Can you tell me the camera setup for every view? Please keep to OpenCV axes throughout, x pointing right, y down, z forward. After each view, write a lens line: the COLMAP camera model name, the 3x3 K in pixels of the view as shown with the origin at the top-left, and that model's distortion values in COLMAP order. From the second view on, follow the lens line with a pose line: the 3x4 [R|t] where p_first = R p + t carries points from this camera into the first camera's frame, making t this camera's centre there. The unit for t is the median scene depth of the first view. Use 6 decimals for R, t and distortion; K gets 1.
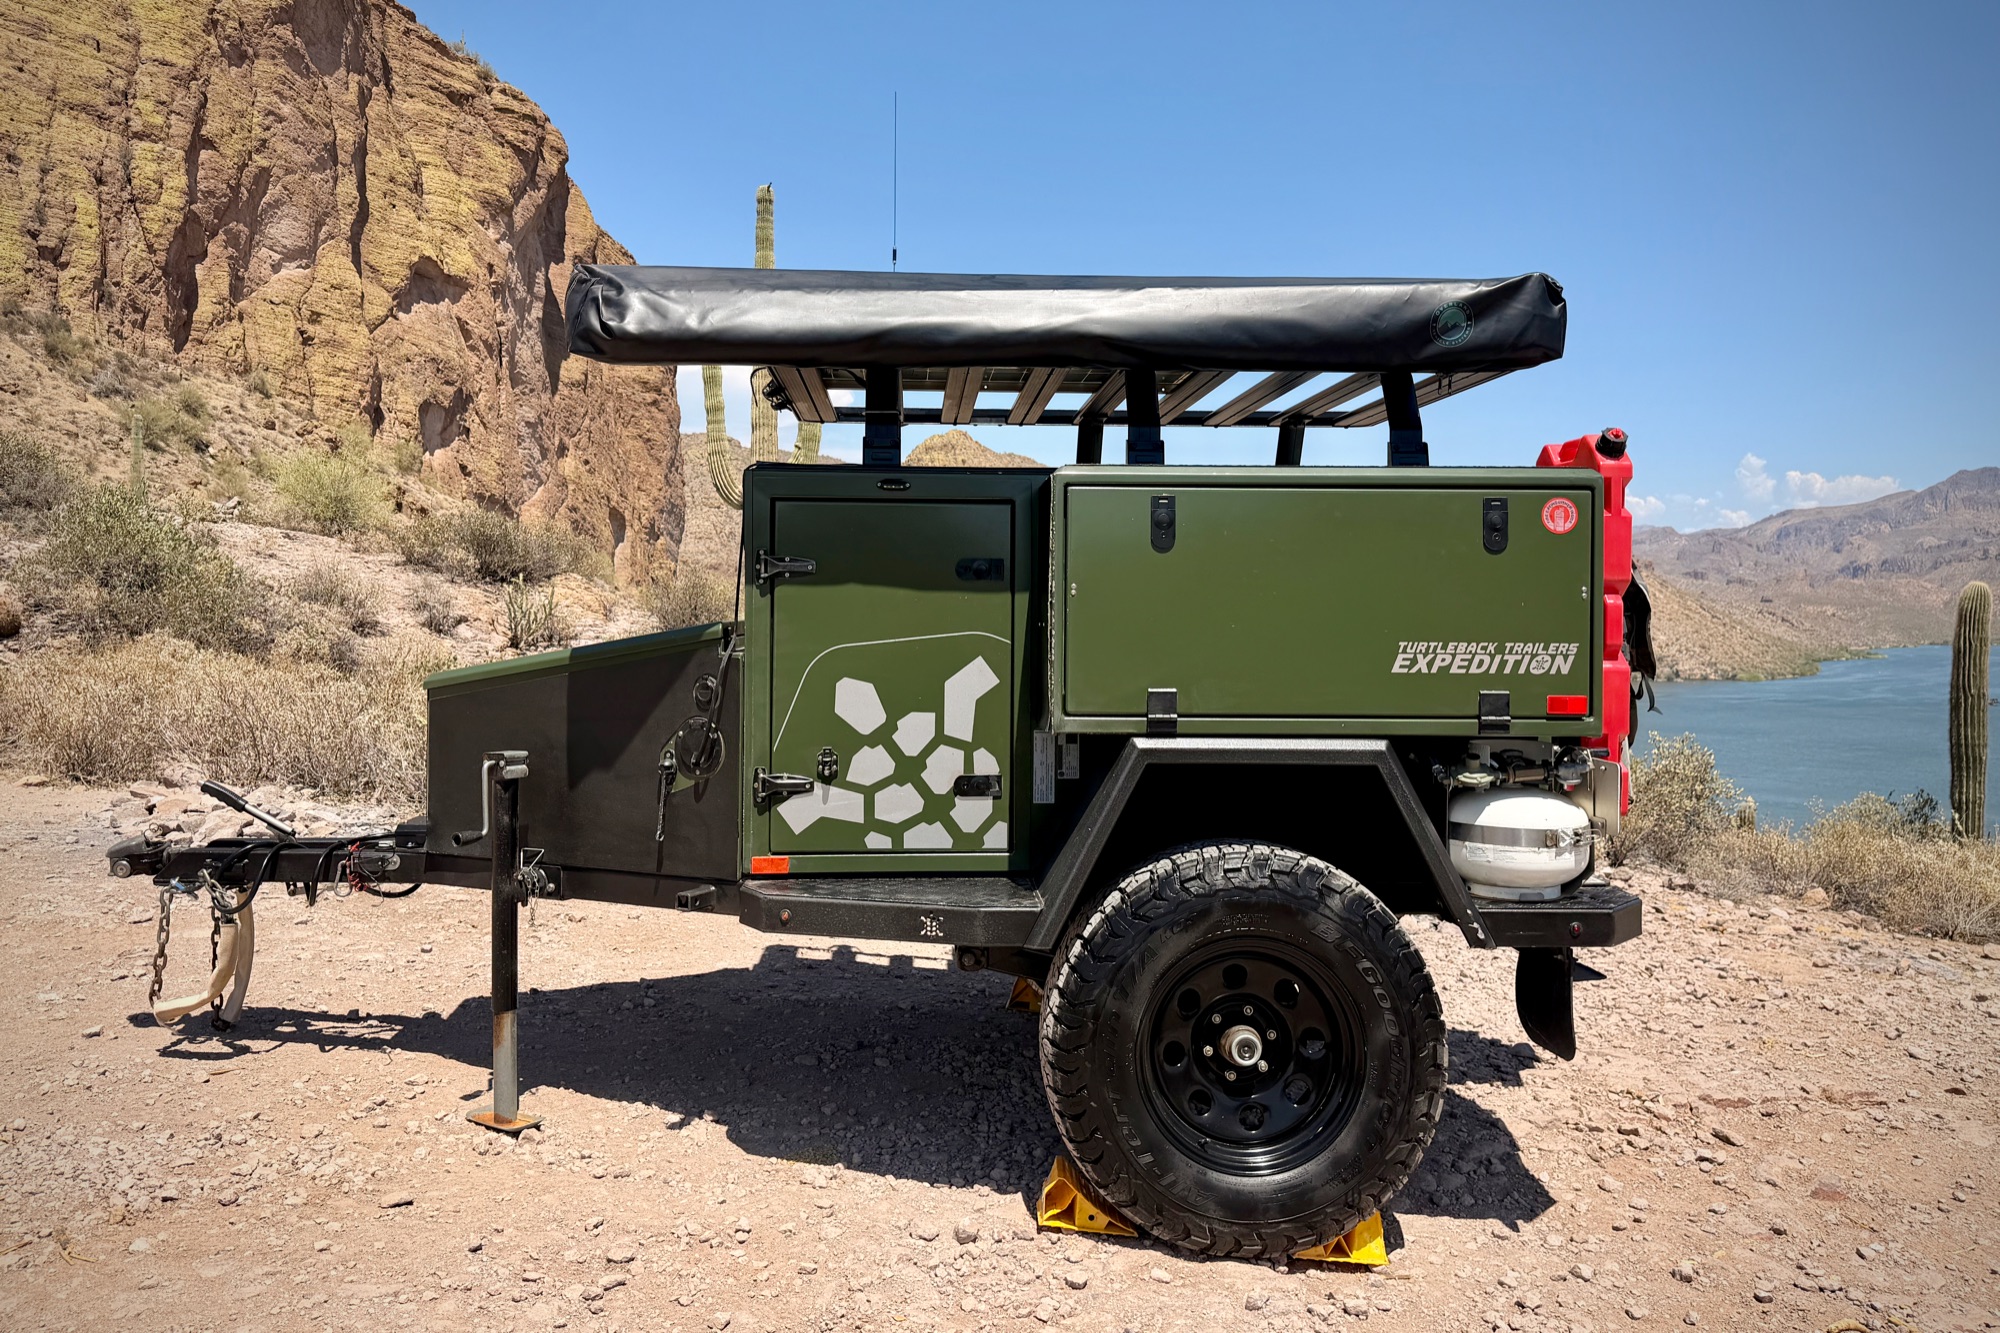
lens RADIAL K [[1516.1, 0, 980.2], [0, 1516.1, 573.0], [0, 0, 1]] dist [0.037124, -0.021092]
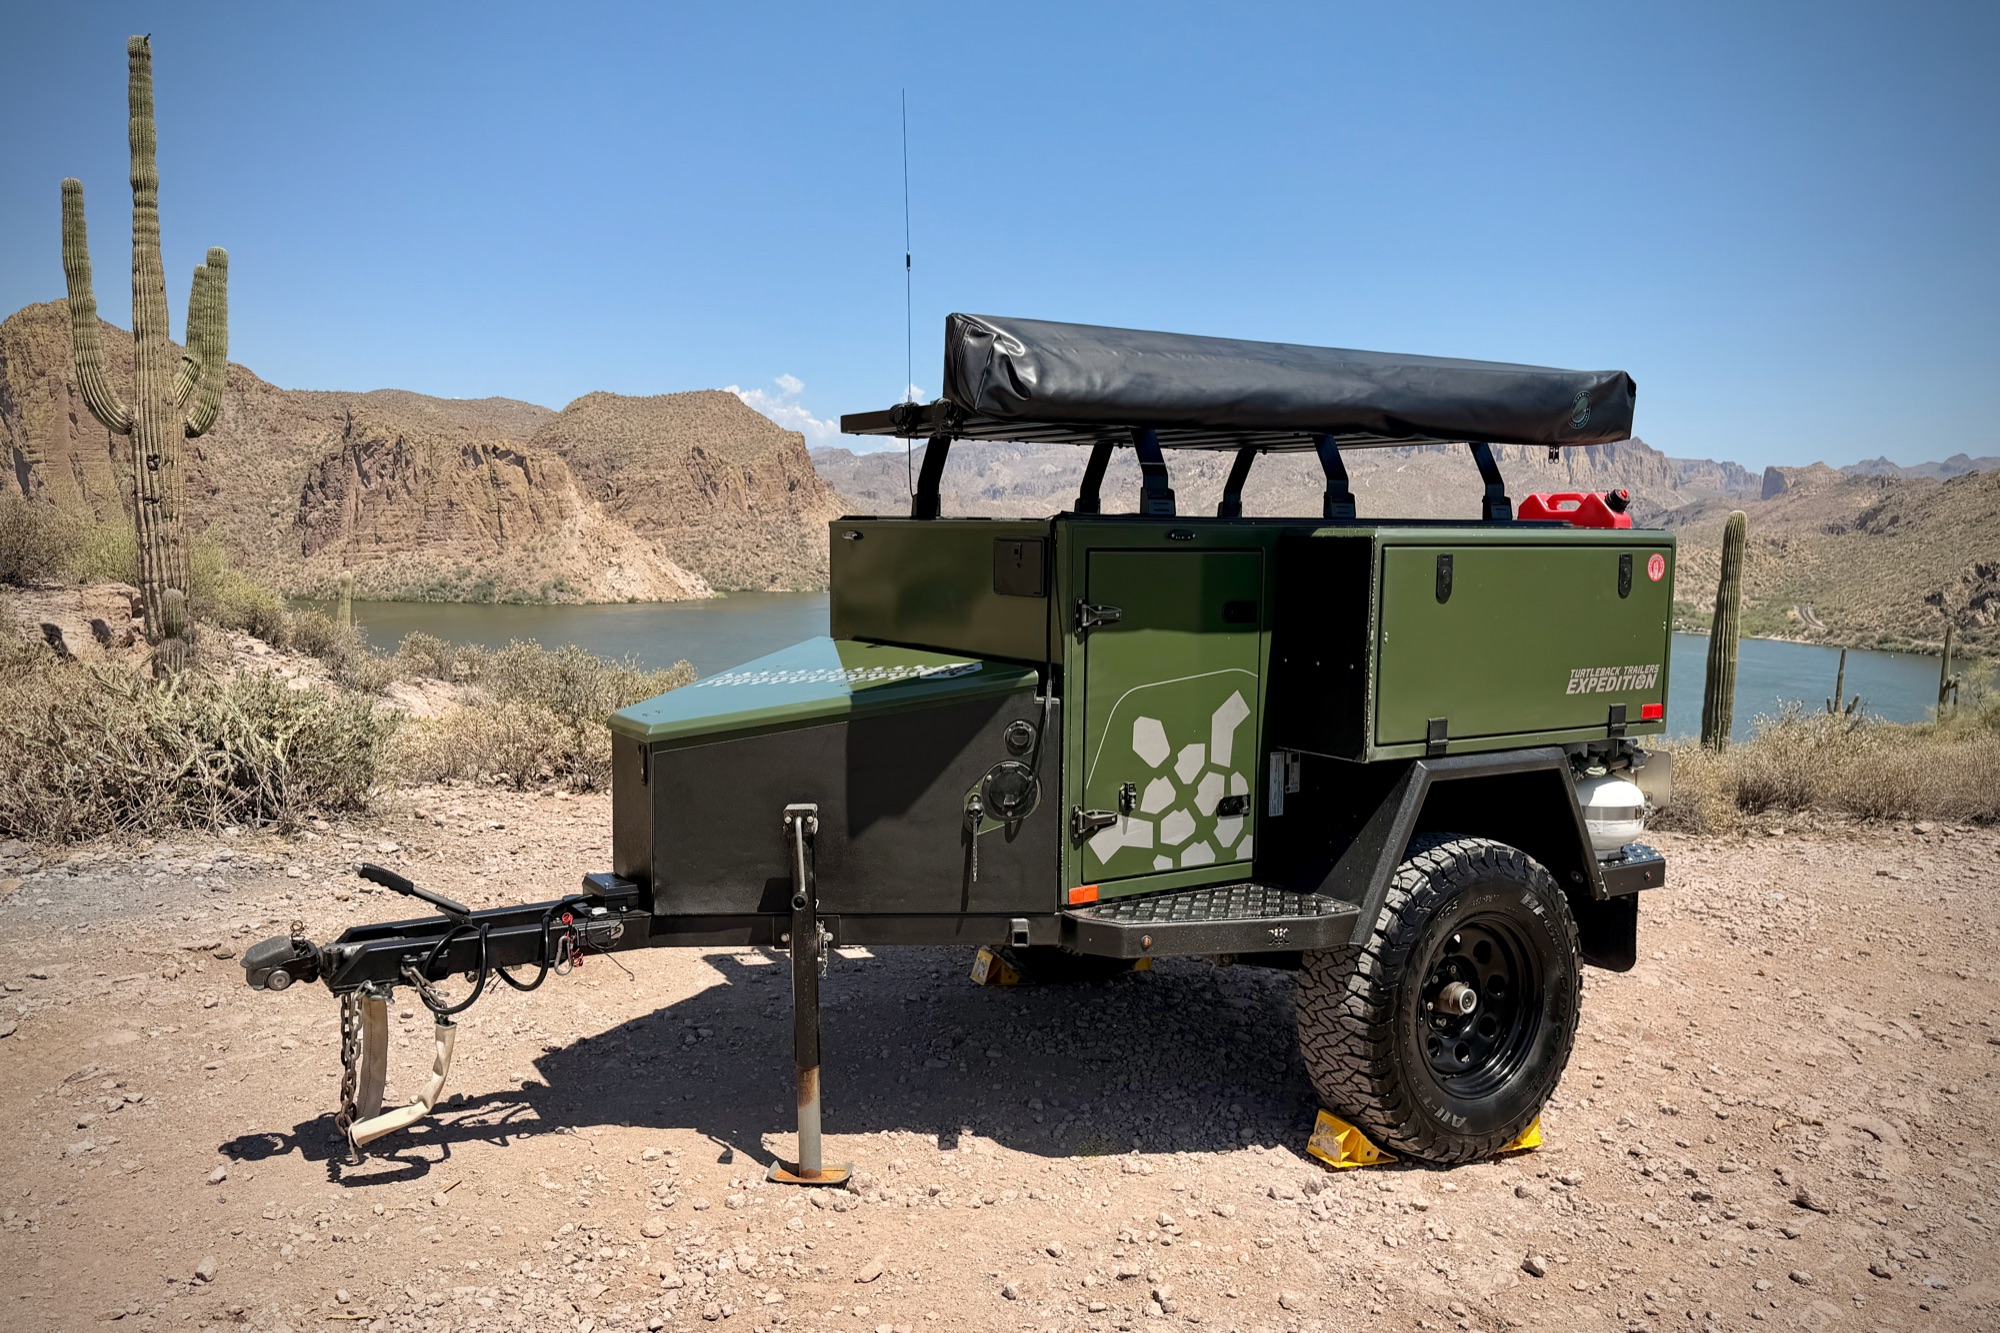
lens RADIAL K [[1530.8, 0, 949.1], [0, 1530.8, 689.2], [0, 0, 1]] dist [0.074819, -0.018750]
pose [[0.872738, -0.047801, 0.485843, -0.733055], [-0.017329, 0.991534, 0.128684, -0.087352], [-0.487881, -0.120726, 0.864521, 0.132918]]
